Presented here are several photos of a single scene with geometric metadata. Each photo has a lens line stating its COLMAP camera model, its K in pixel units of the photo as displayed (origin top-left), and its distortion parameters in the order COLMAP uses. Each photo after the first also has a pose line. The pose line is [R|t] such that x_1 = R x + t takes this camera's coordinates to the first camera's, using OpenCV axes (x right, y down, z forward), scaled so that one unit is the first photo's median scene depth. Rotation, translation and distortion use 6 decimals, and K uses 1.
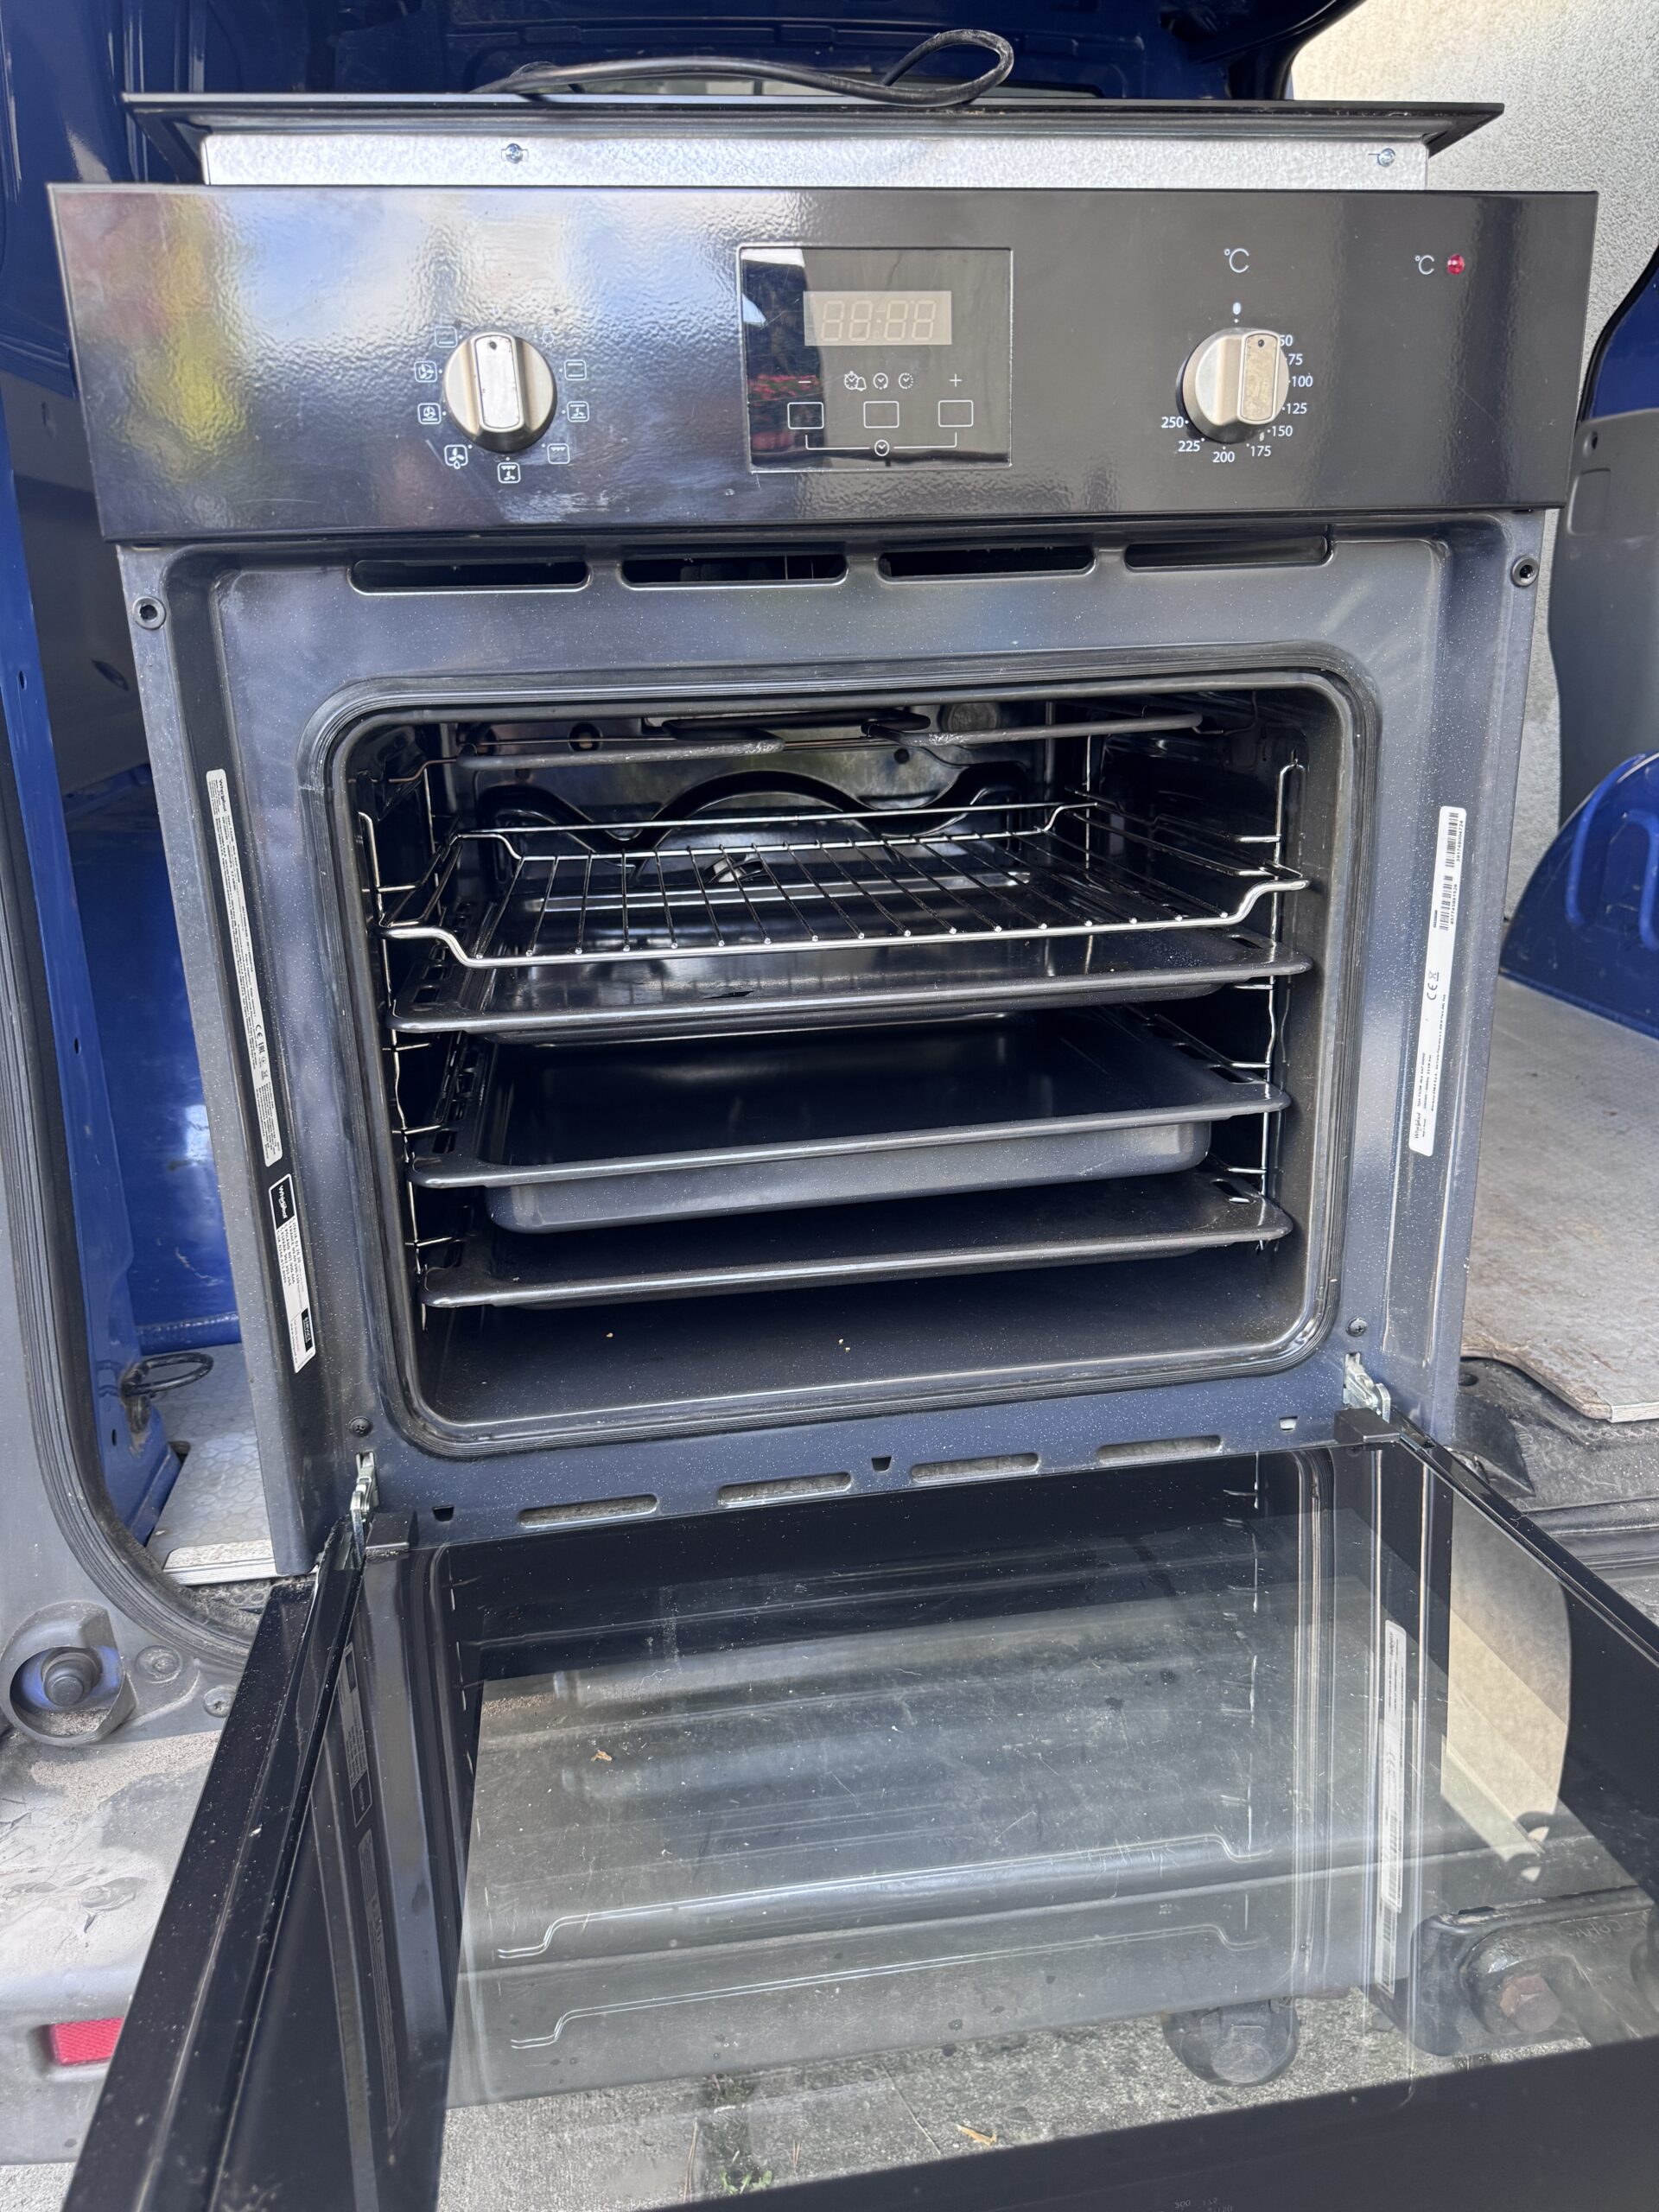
lens RADIAL K [[1619.0, 0, 823.6], [0, 1619.0, 1094.4], [0, 0, 1]] dist [-0.001083, -0.003534]
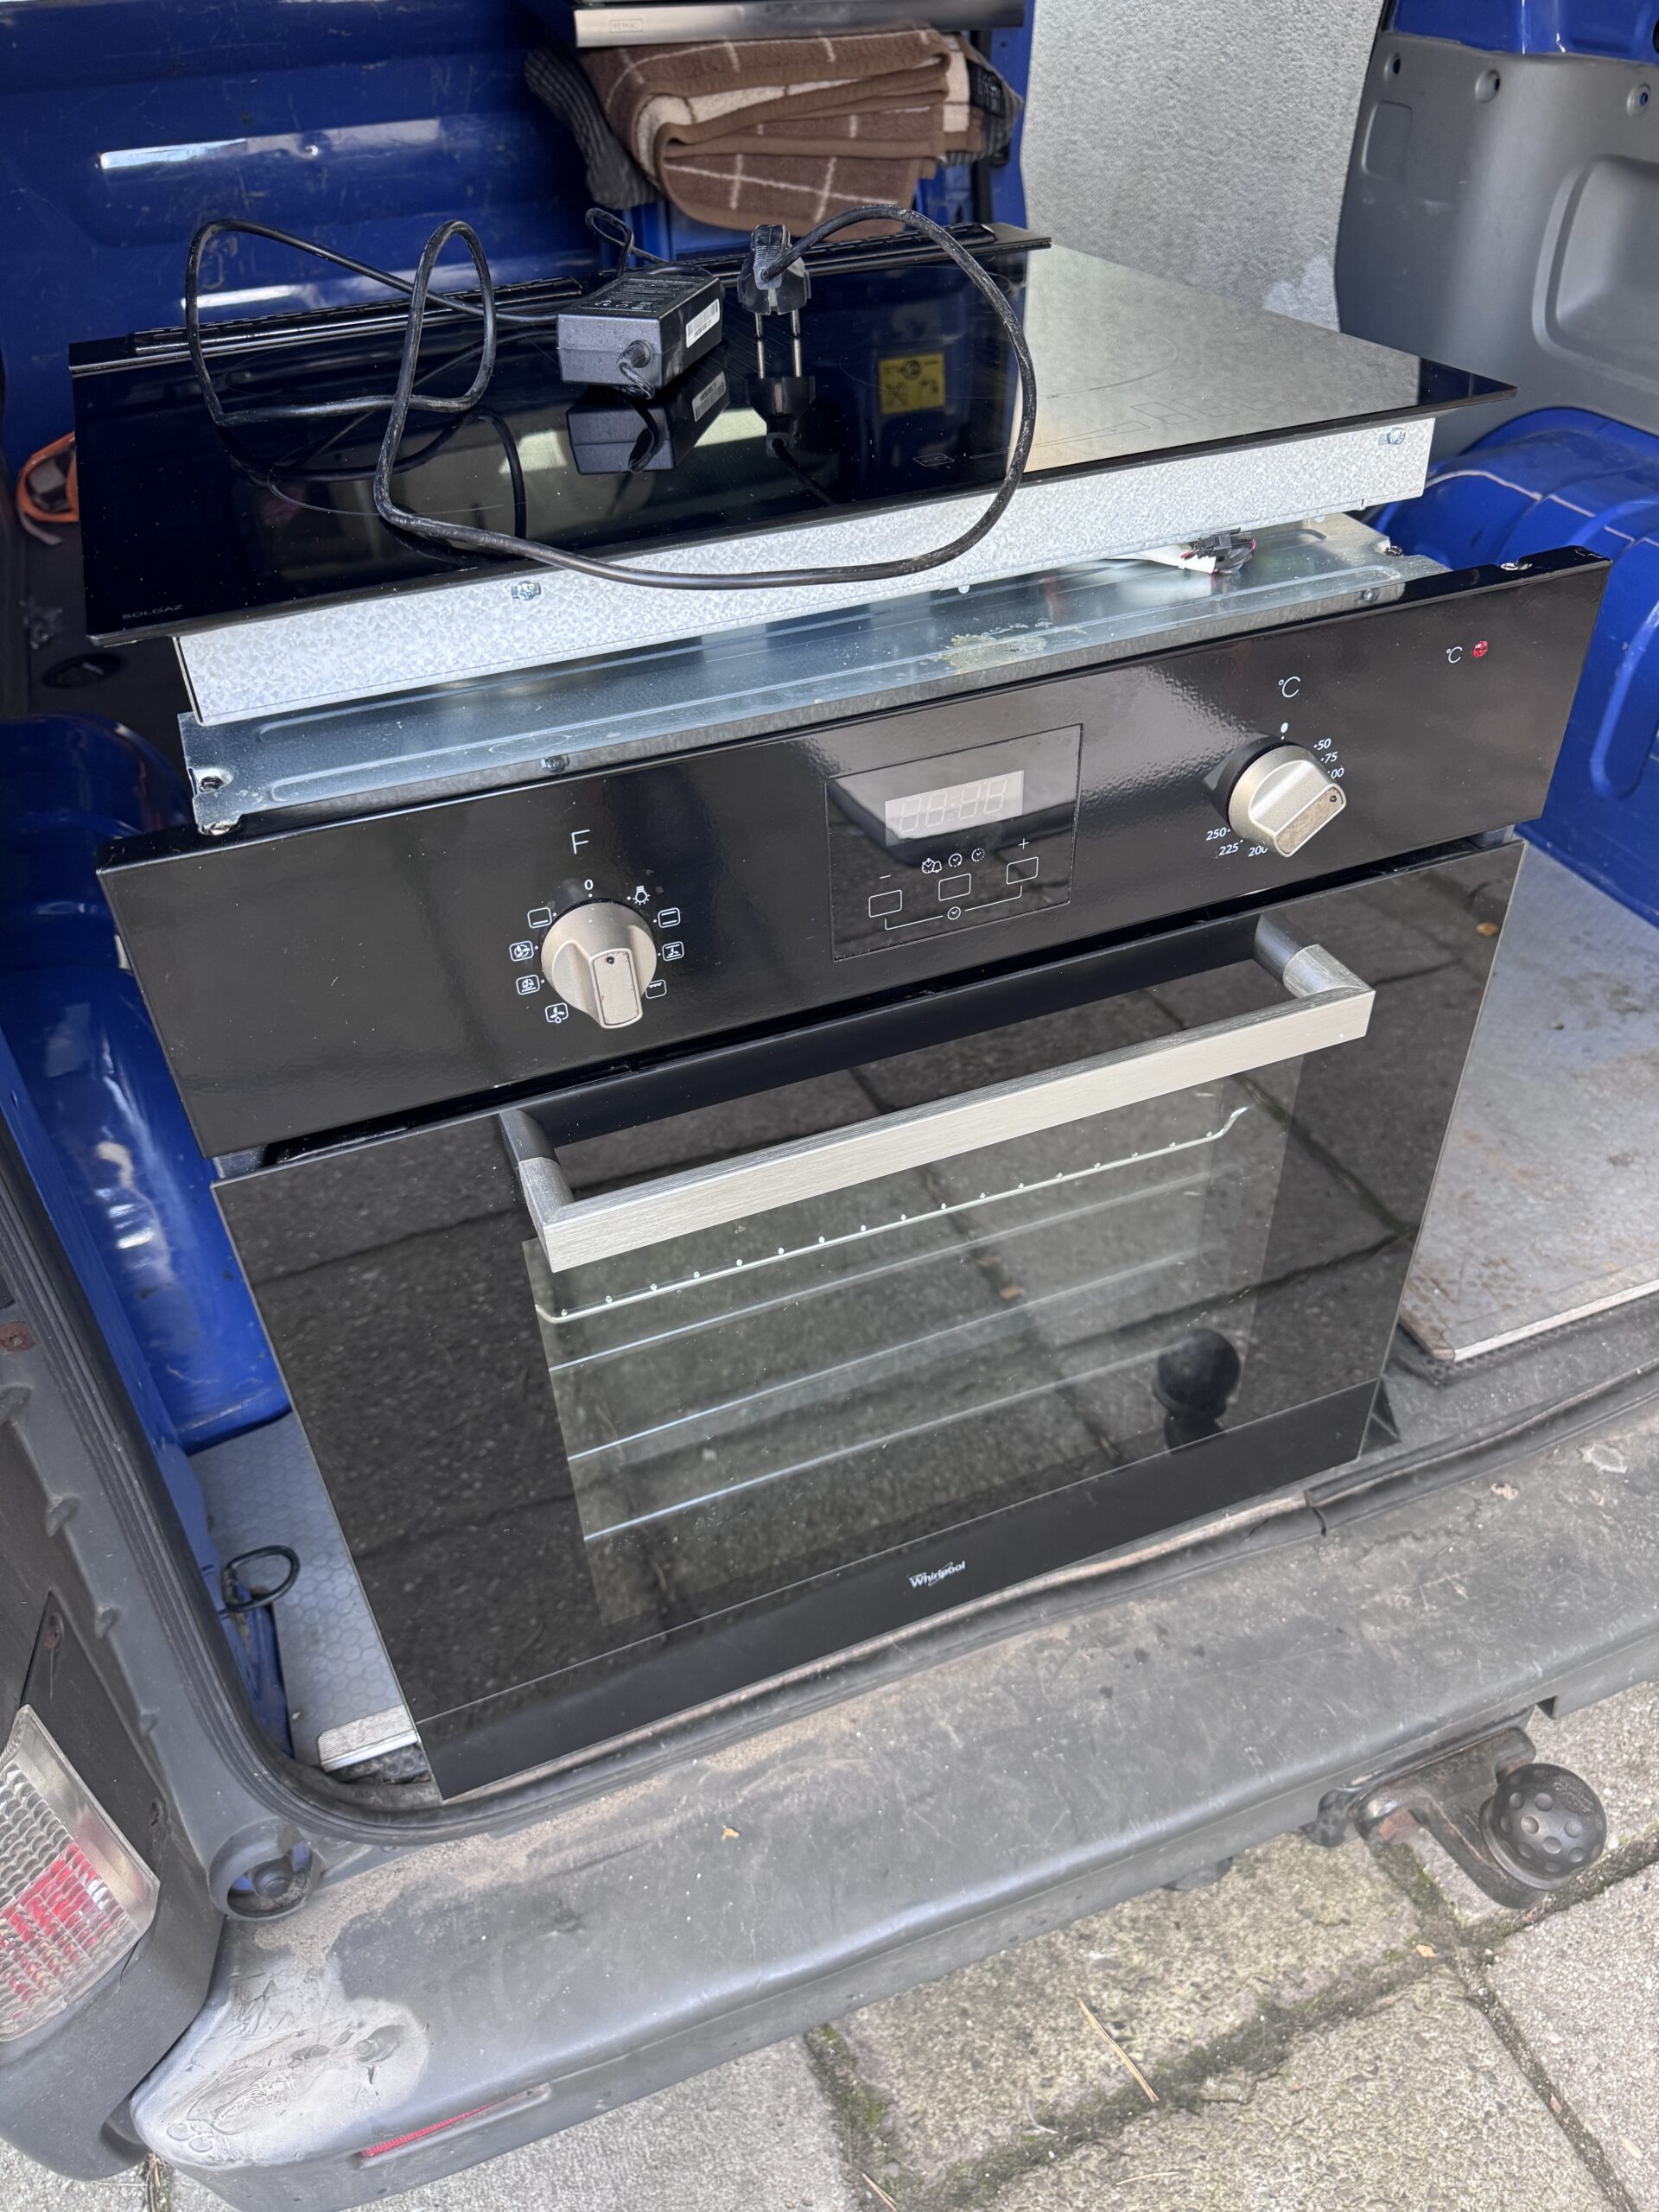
lens RADIAL K [[1612.1, 0, 827.0], [0, 1612.1, 1111.7], [0, 0, 1]] dist [-0.003026, -0.003146]
pose [[0.975832, -0.142303, 0.165836, -0.191632], [0.069545, 0.921680, 0.381667, -0.578037], [-0.207160, -0.360910, 0.909301, 0.054819]]
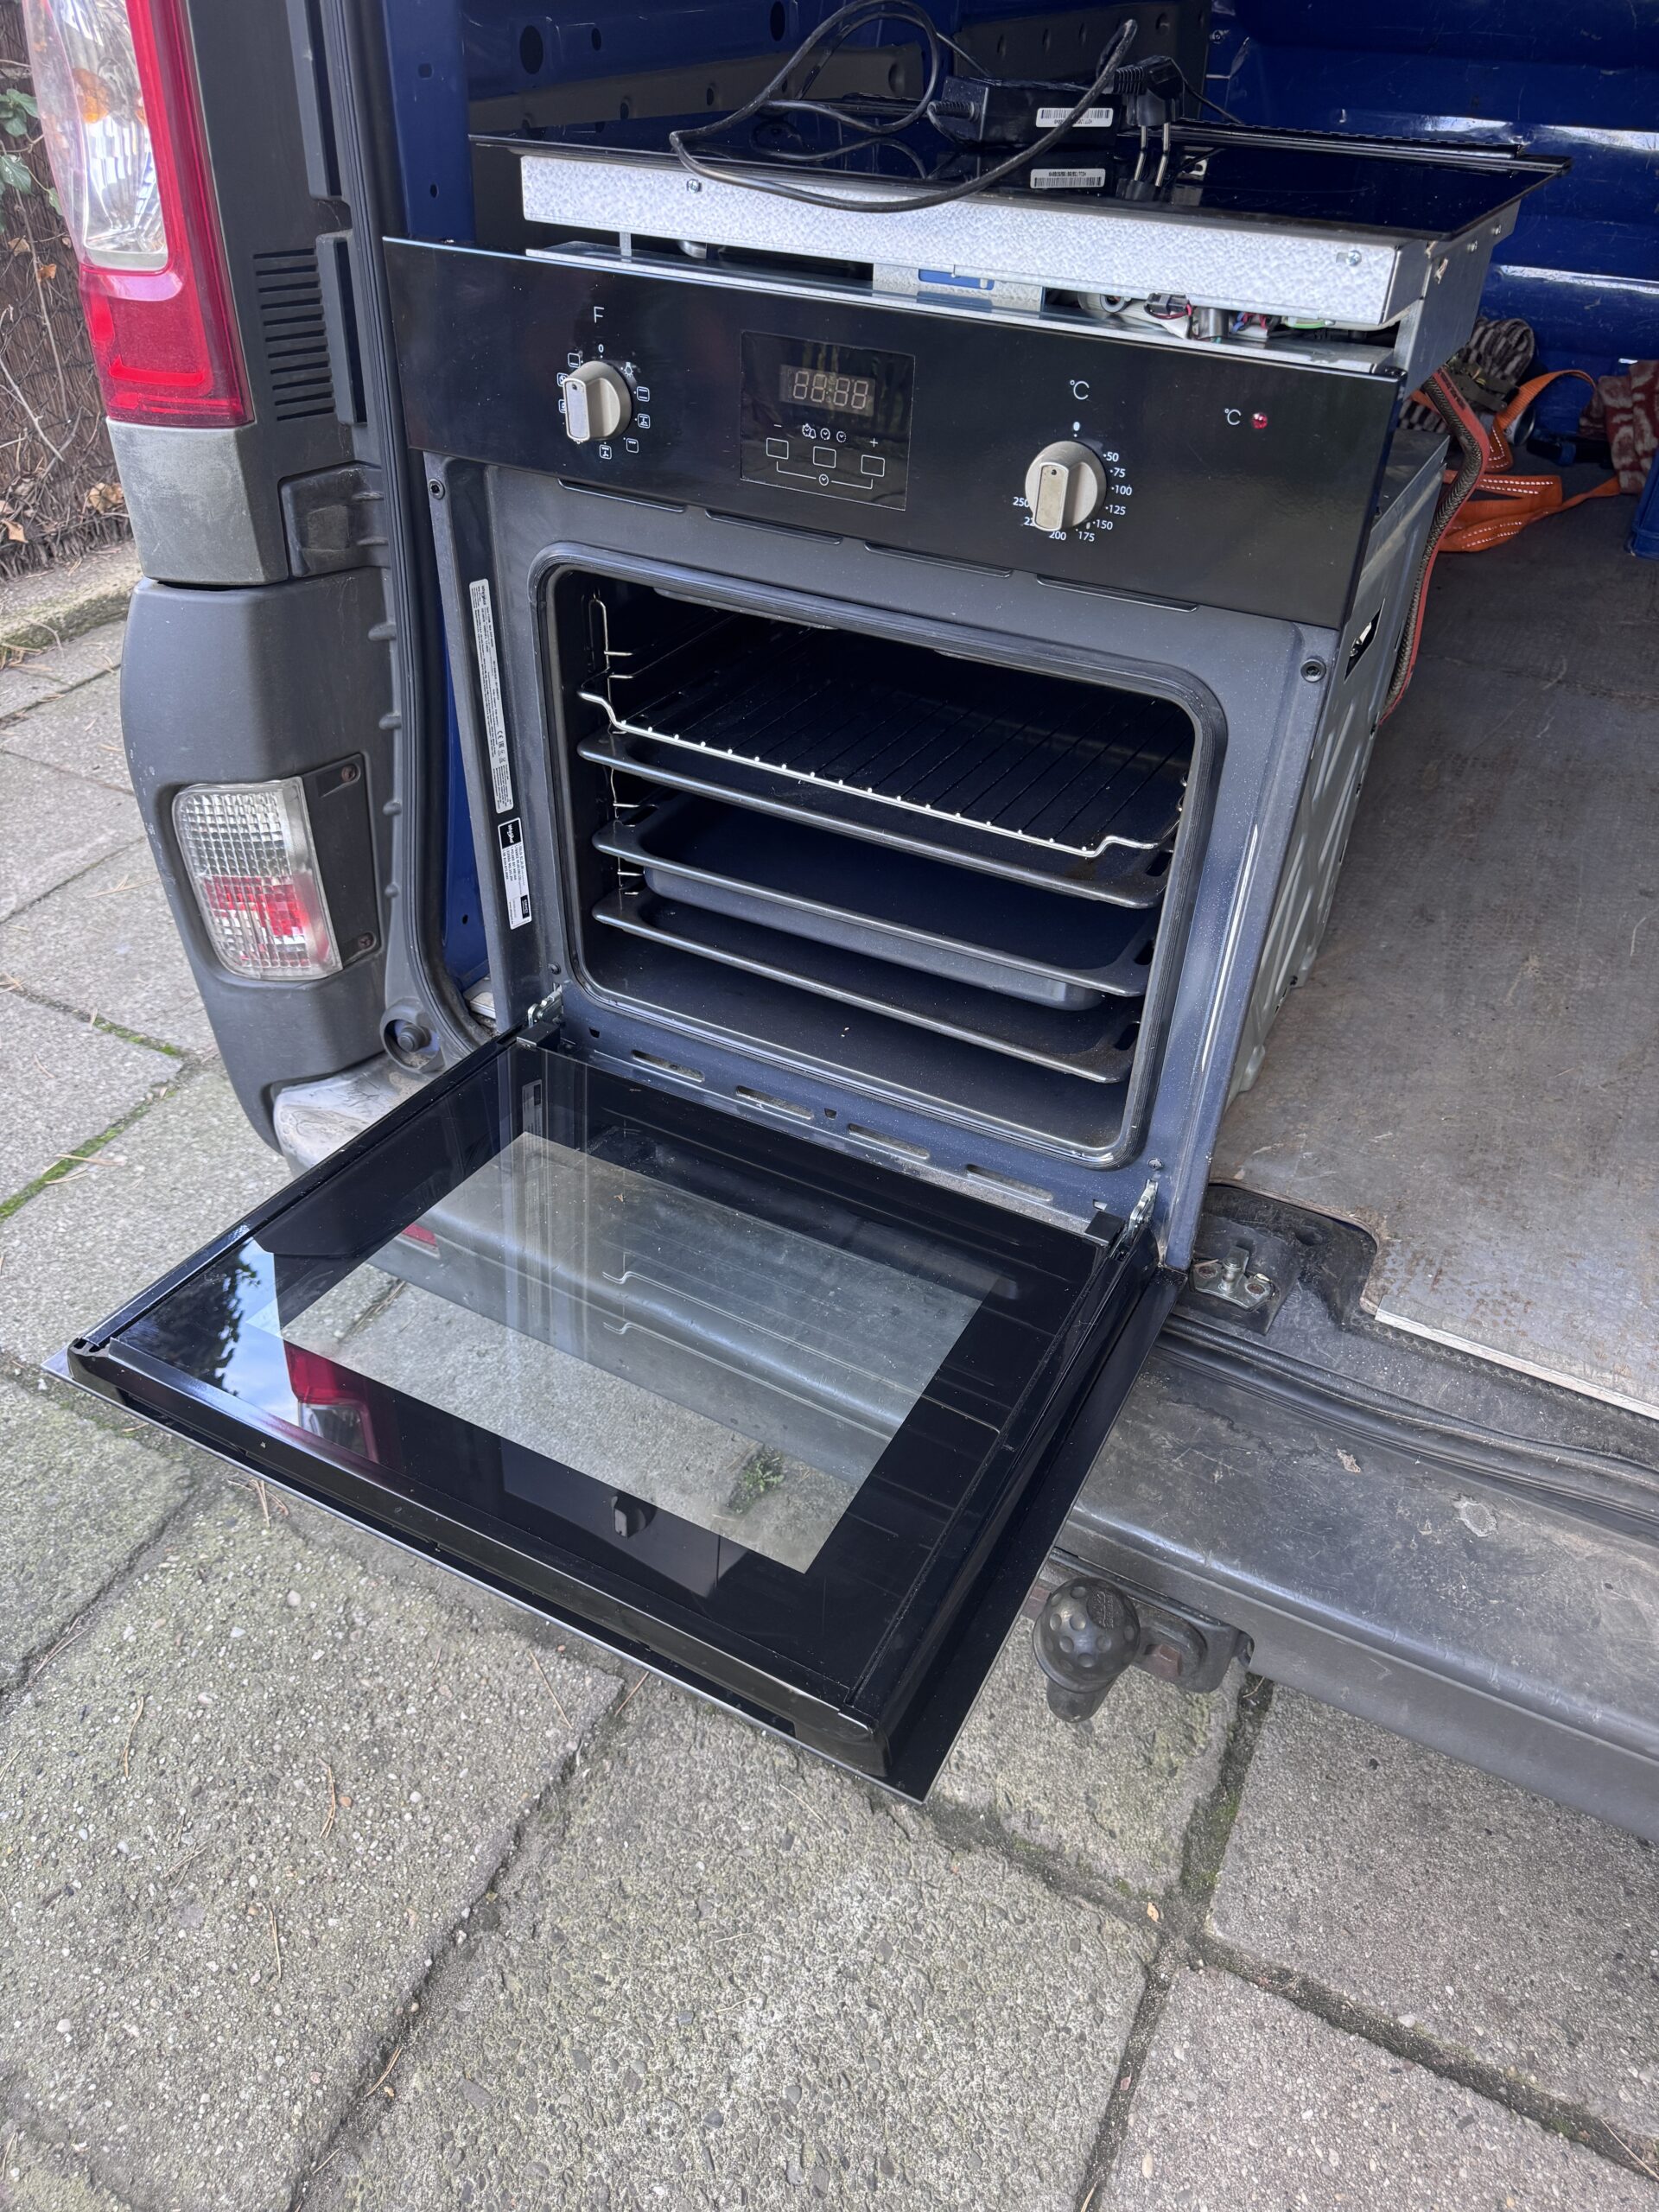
lens RADIAL K [[1602.6, 0, 815.8], [0, 1602.6, 1114.4], [0, 0, 1]] dist [0.009528, -0.006964]
pose [[0.800839, 0.403430, -0.442608, 0.754100], [-0.221258, 0.886082, 0.407314, -0.411499], [0.556509, -0.228262, 0.798870, -0.217816]]
